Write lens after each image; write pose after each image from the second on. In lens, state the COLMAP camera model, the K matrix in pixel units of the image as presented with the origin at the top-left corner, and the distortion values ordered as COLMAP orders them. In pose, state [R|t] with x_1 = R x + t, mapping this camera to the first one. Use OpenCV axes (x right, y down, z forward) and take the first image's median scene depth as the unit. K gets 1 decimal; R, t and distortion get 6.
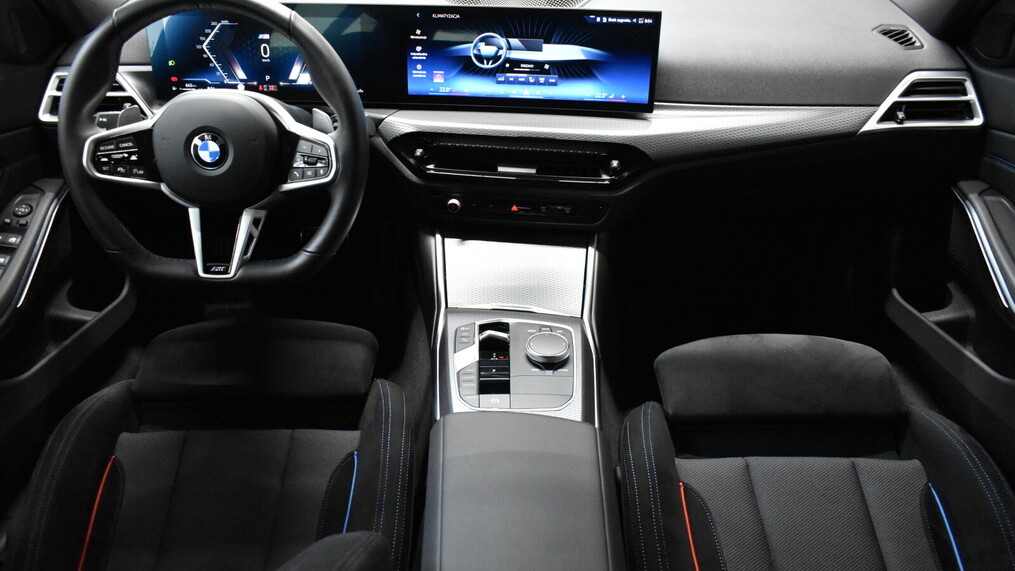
lens RADIAL K [[813.2, 0, 504.4], [0, 813.2, 282.7], [0, 0, 1]] dist [0.001183, 0.018402]
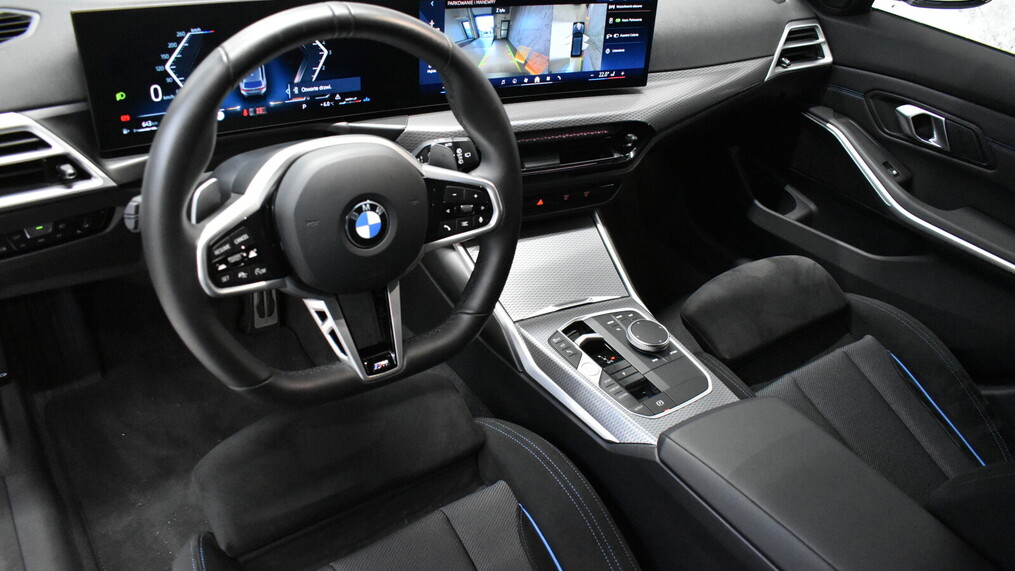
lens RADIAL K [[813.2, 0, 512.3], [0, 813.2, 276.6], [0, 0, 1]] dist [0.001183, 0.018402]
pose [[0.799663, -0.252152, 0.544939, -0.565351], [0.181856, 0.966633, 0.180414, -0.188106], [-0.572248, -0.045170, 0.818836, 0.238447]]
